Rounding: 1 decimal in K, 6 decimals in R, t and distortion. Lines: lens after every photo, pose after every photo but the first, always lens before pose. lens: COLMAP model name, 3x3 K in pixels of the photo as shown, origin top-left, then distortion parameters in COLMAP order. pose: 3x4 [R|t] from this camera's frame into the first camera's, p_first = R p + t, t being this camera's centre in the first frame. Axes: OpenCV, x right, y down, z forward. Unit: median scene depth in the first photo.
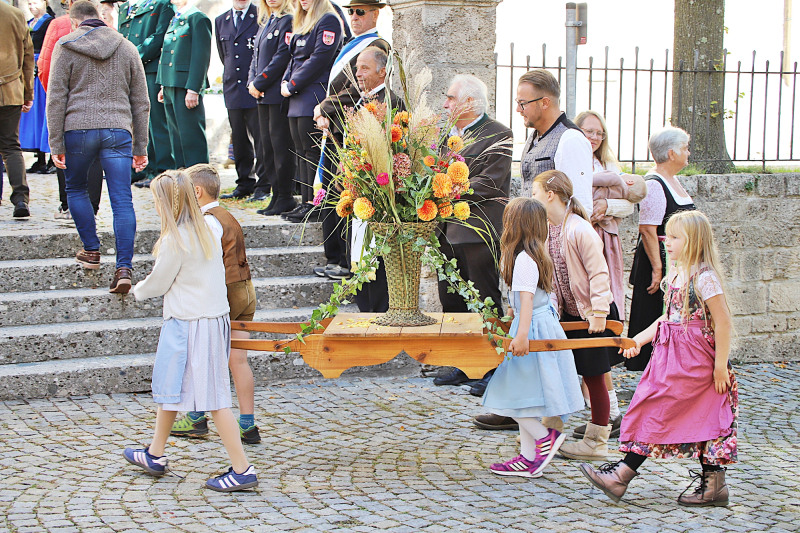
lens RADIAL K [[1752.3, 0, 400.0], [0, 1752.3, 266.5], [0, 0, 1]] dist [0.248957, 0.901774]
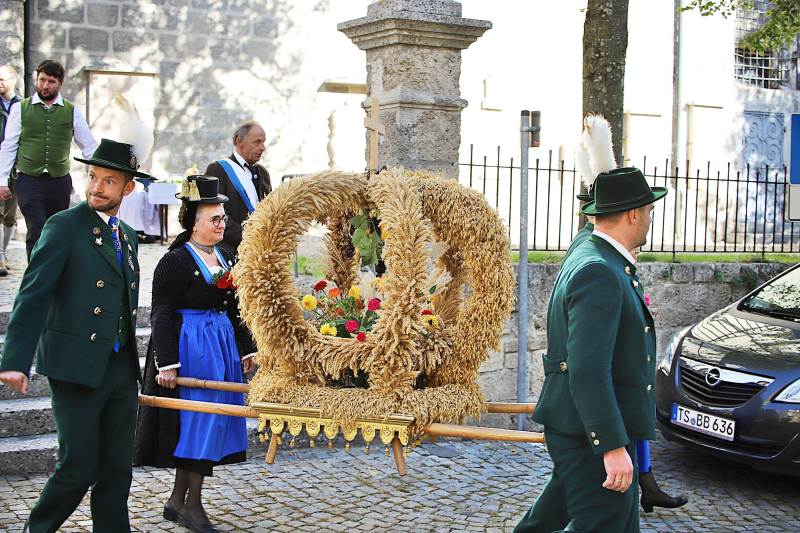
lens RADIAL K [[1163.0, 0, 400.0], [0, 1163.0, 266.5], [0, 0, 1]] dist [-0.131688, 0.242715]
pose [[0.993538, 0.015055, 0.112499, -0.067860], [-0.012876, 0.999716, -0.020066, -0.035921], [-0.112769, 0.018487, 0.993449, 0.292608]]
